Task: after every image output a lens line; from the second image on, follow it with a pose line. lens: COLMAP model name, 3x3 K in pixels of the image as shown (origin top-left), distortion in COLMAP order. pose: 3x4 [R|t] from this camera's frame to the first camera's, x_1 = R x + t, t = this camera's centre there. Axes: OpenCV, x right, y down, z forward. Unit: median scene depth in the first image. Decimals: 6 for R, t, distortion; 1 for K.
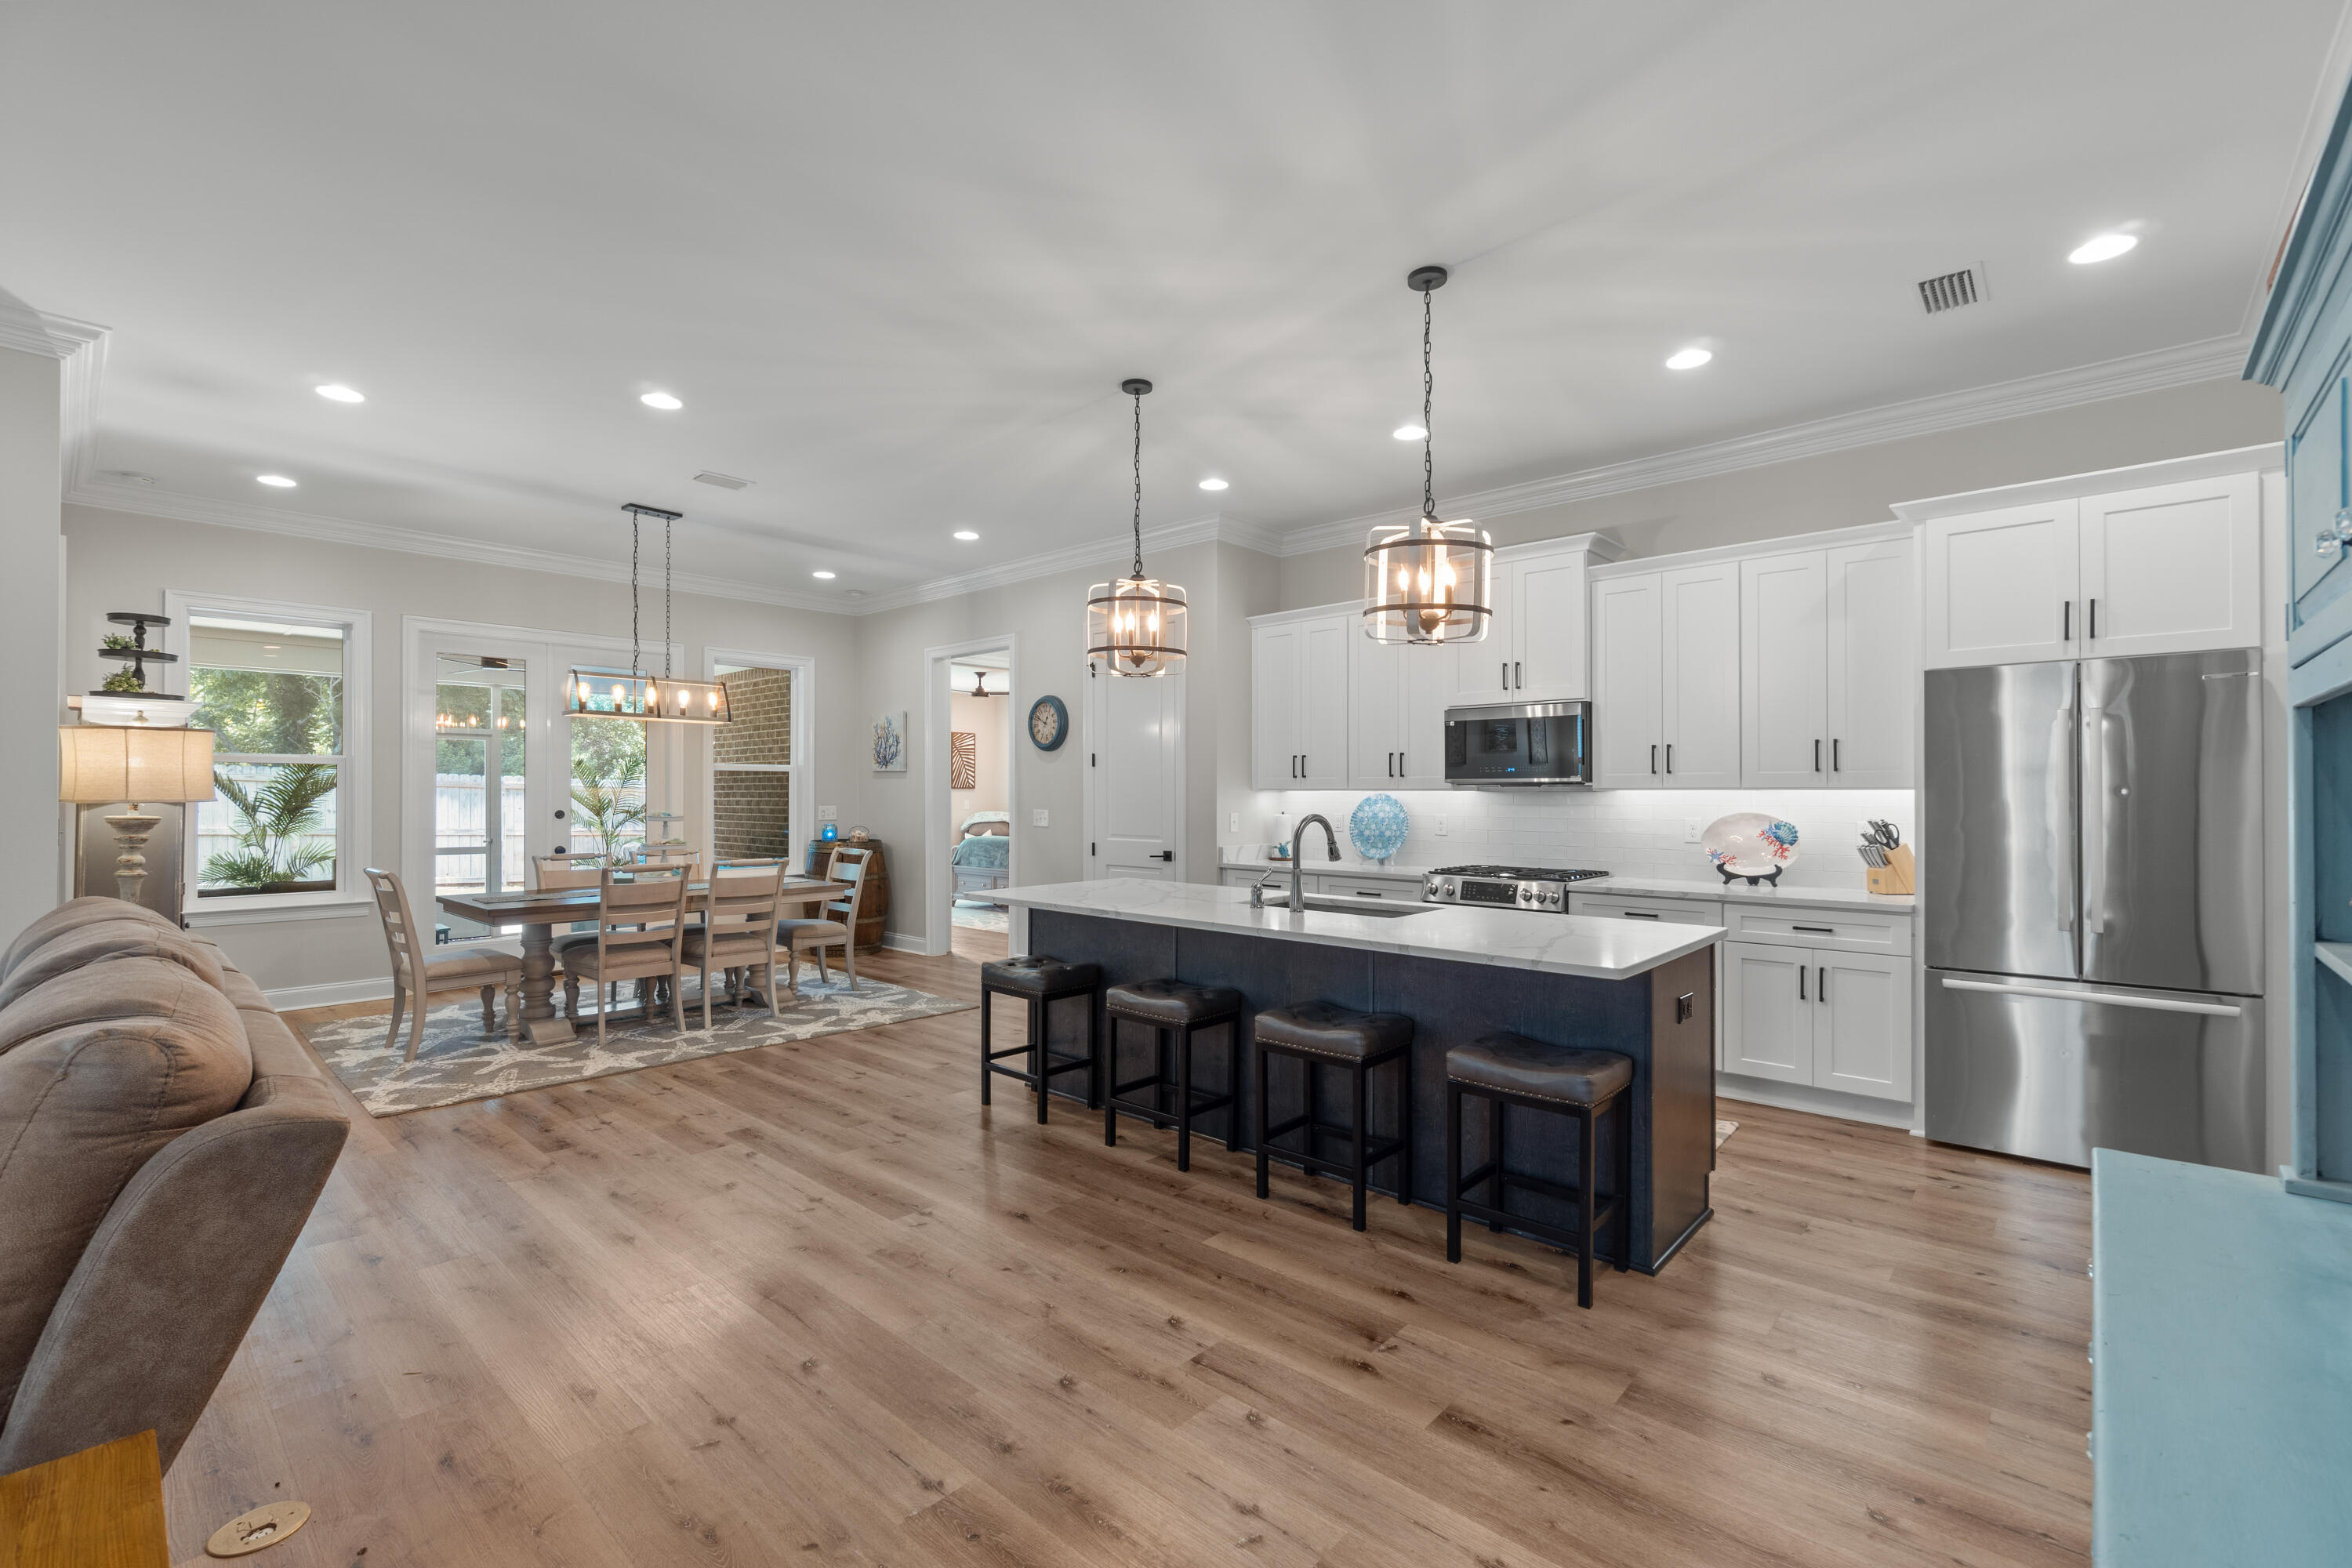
lens RADIAL K [[1028.5, 0, 1181.0], [0, 1028.5, 774.5], [0, 0, 1]] dist [-0.012846, 0.002675]
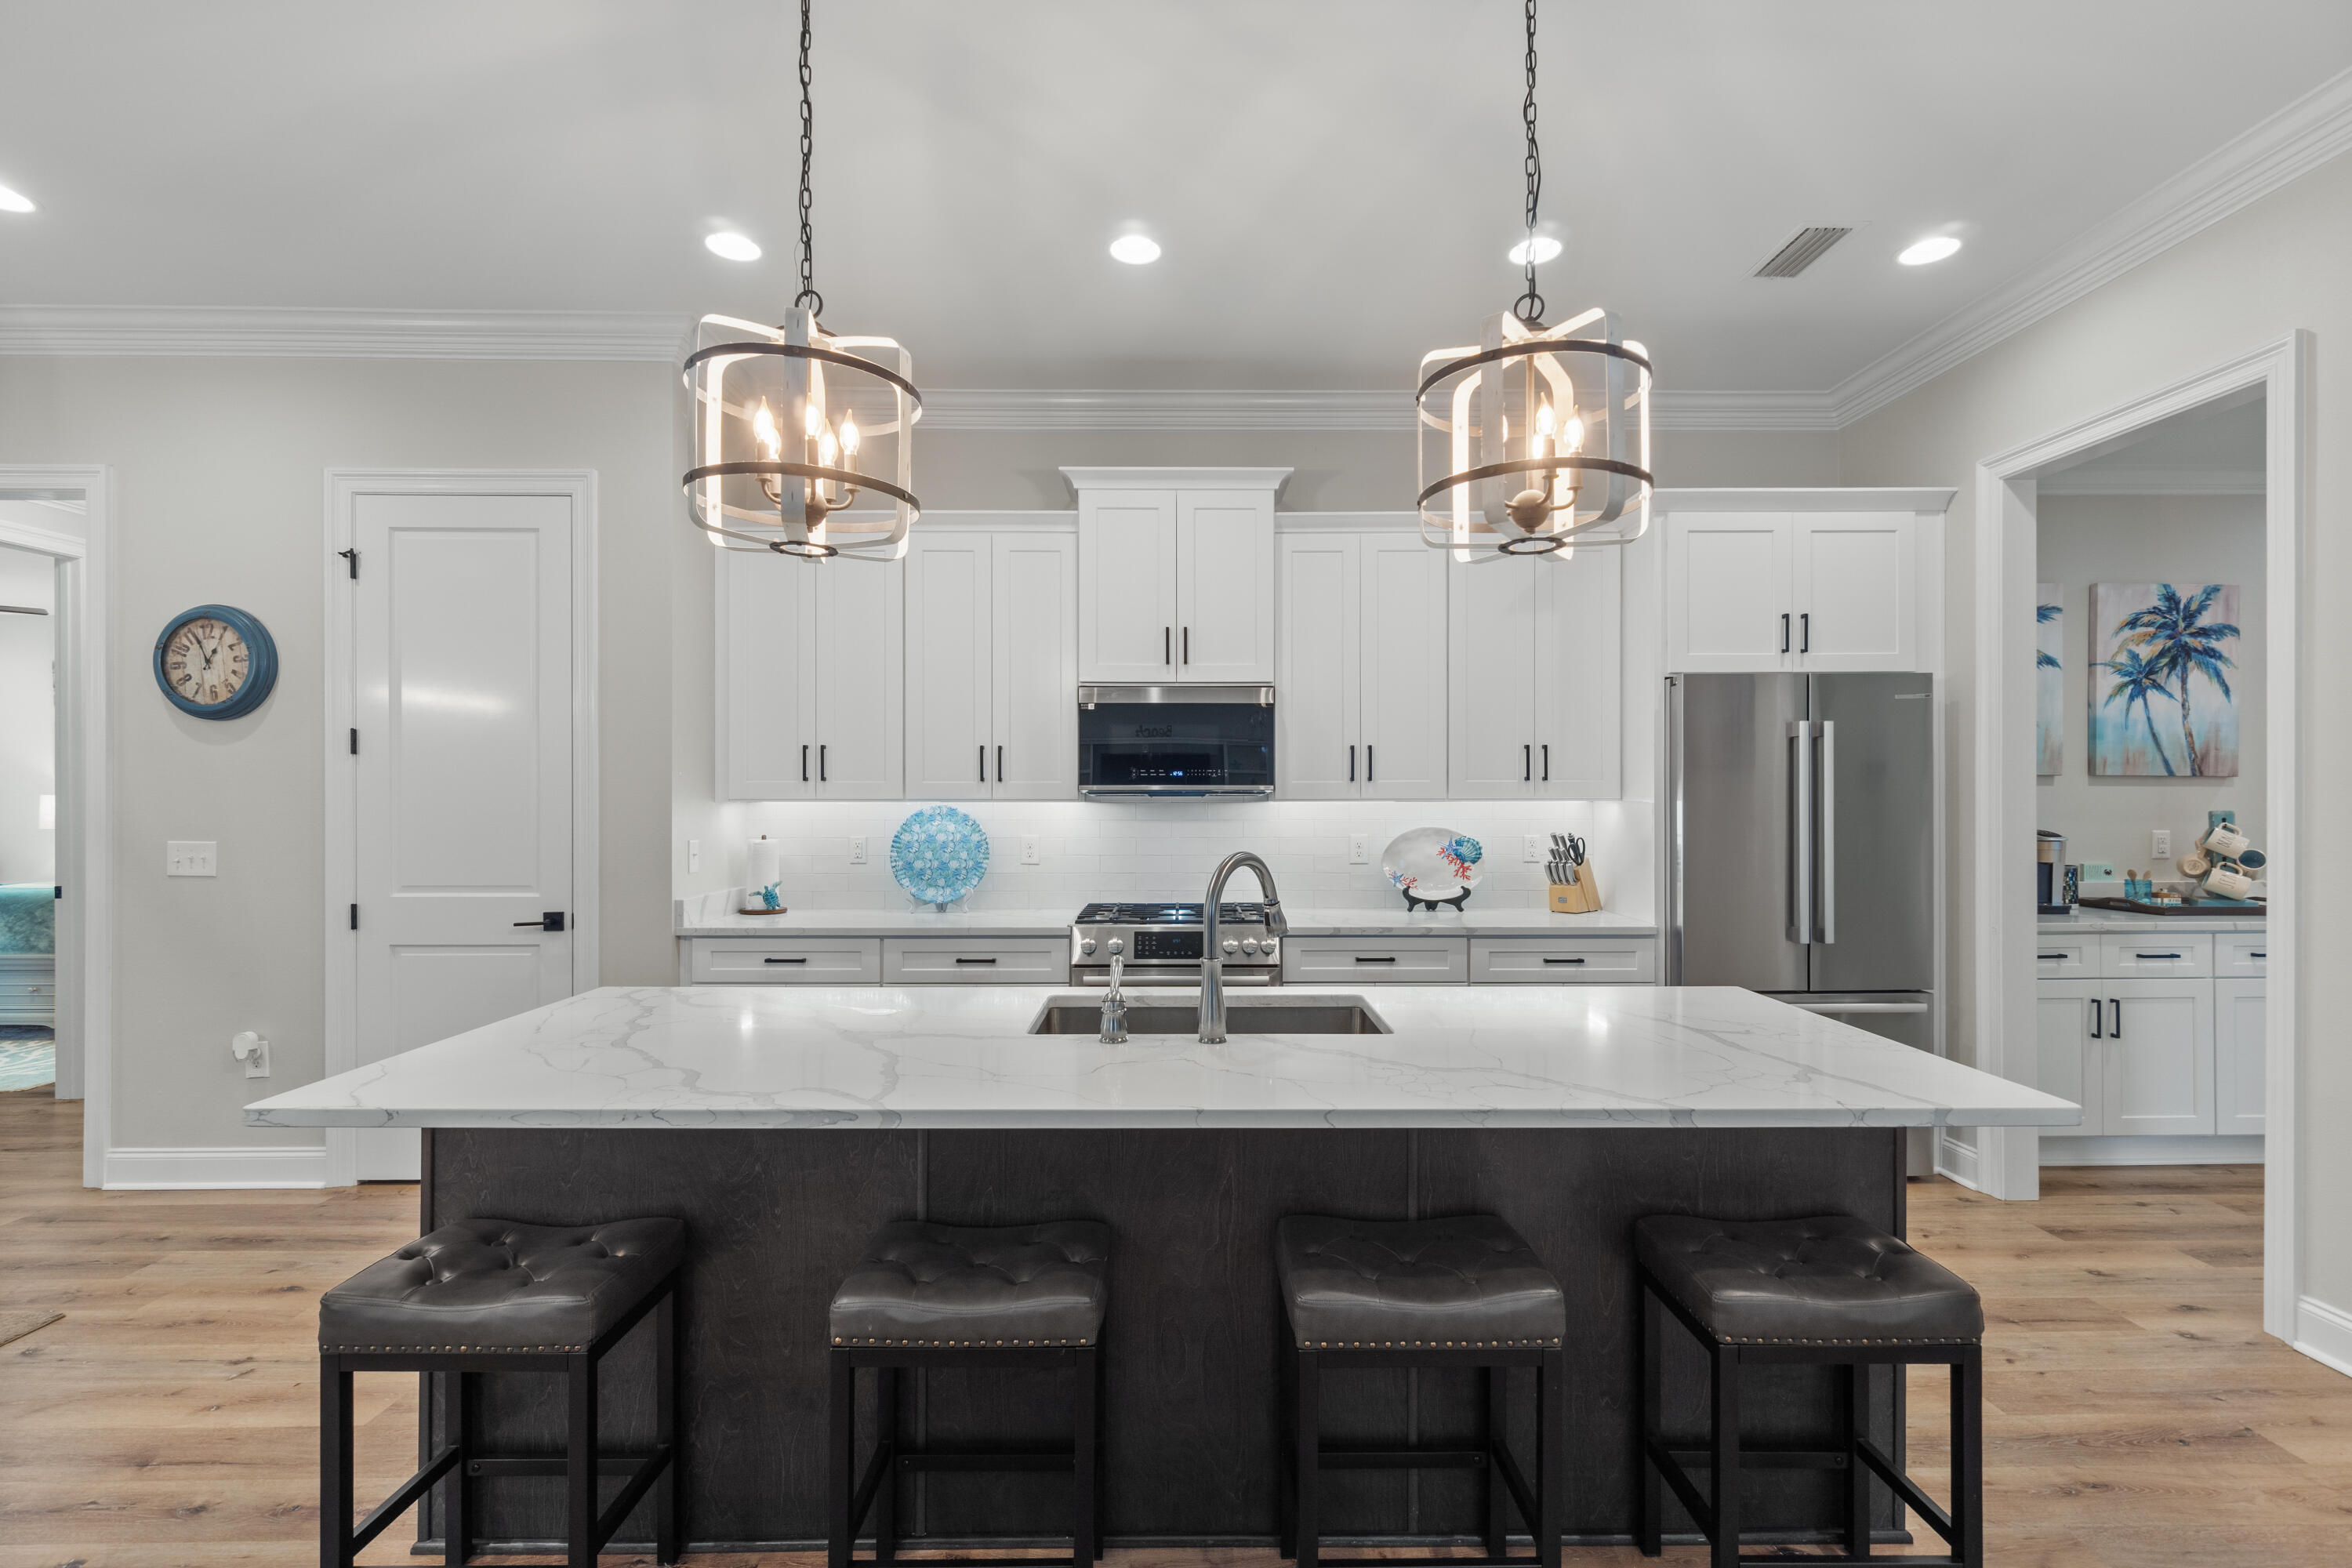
lens RADIAL K [[1061.6, 0, 1192.2], [0, 1061.6, 799.8], [0, 0, 1]] dist [-0.004672, 0.001078]
pose [[0.730212, -0.002297, 0.683217, -0.209676], [-0.011821, 0.999802, 0.015996, 0.002203], [-0.683118, -0.019757, 0.730040, 0.494338]]
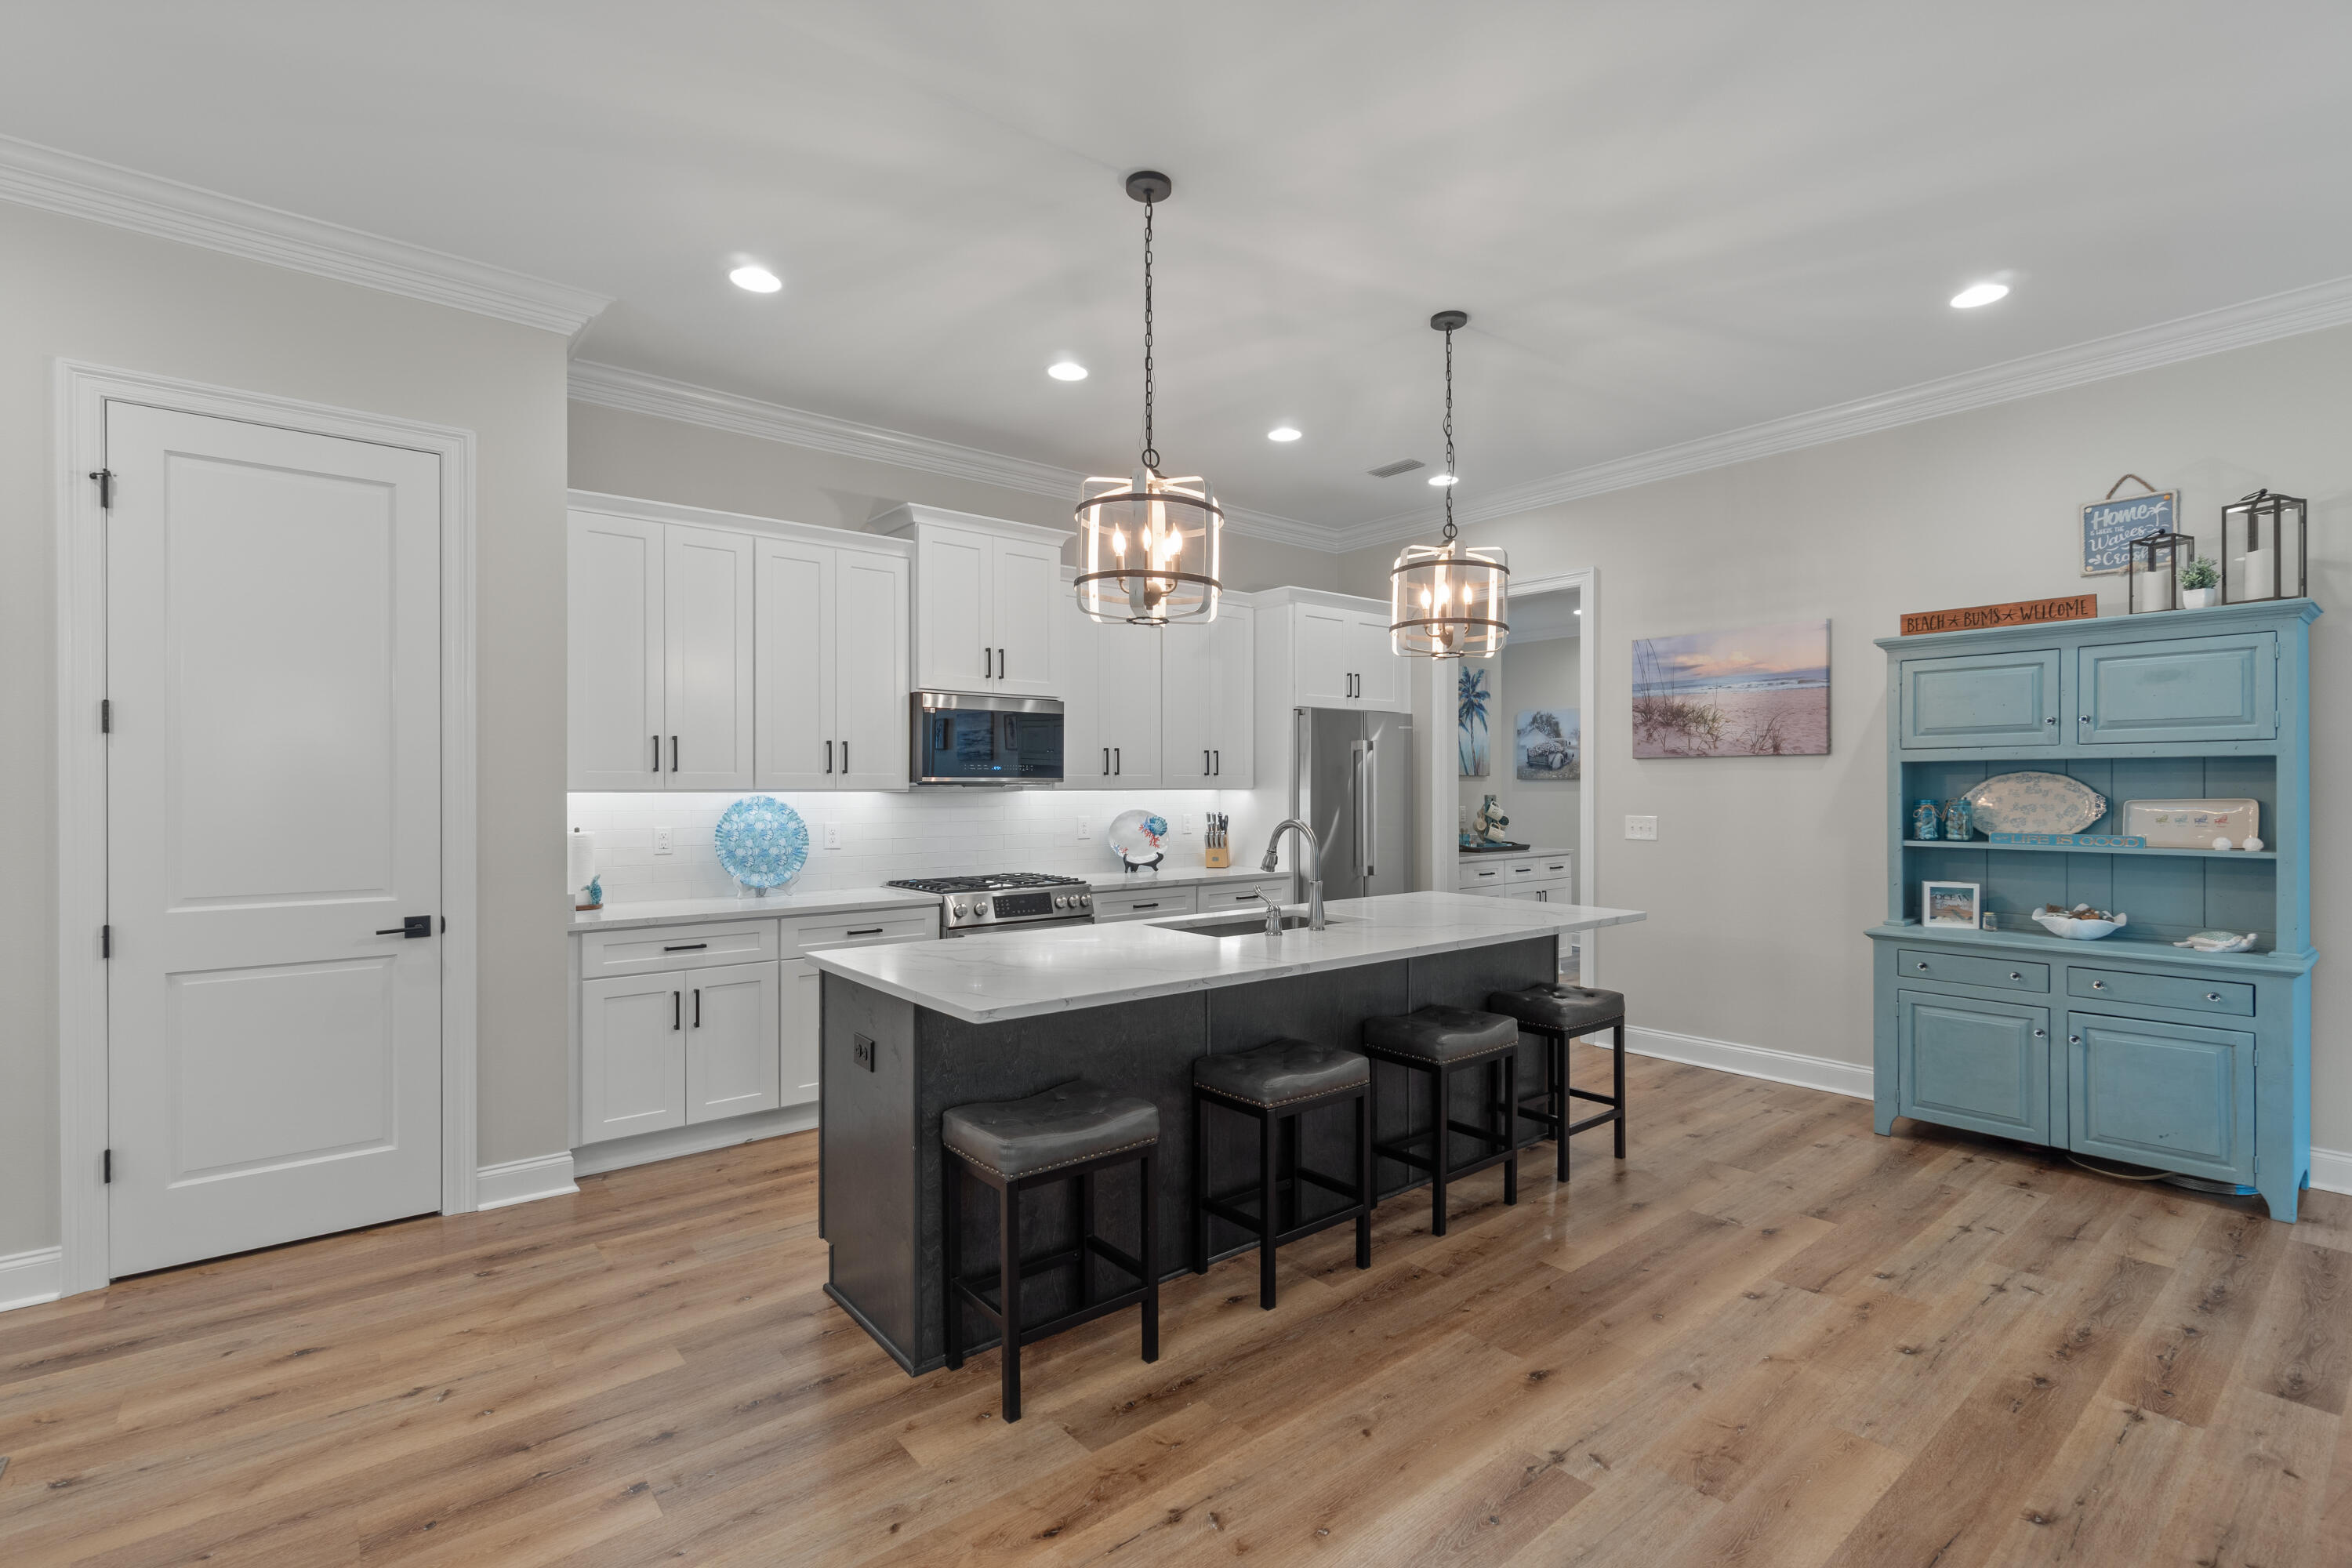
lens RADIAL K [[1028.5, 0, 1204.8], [0, 1028.5, 810.9], [0, 0, 1]] dist [-0.012846, 0.002675]
pose [[0.142202, -0.021442, 0.989605, -0.608041], [-0.014535, 0.999612, 0.023747, 0.009730], [-0.989731, -0.017761, 0.141835, 0.772634]]
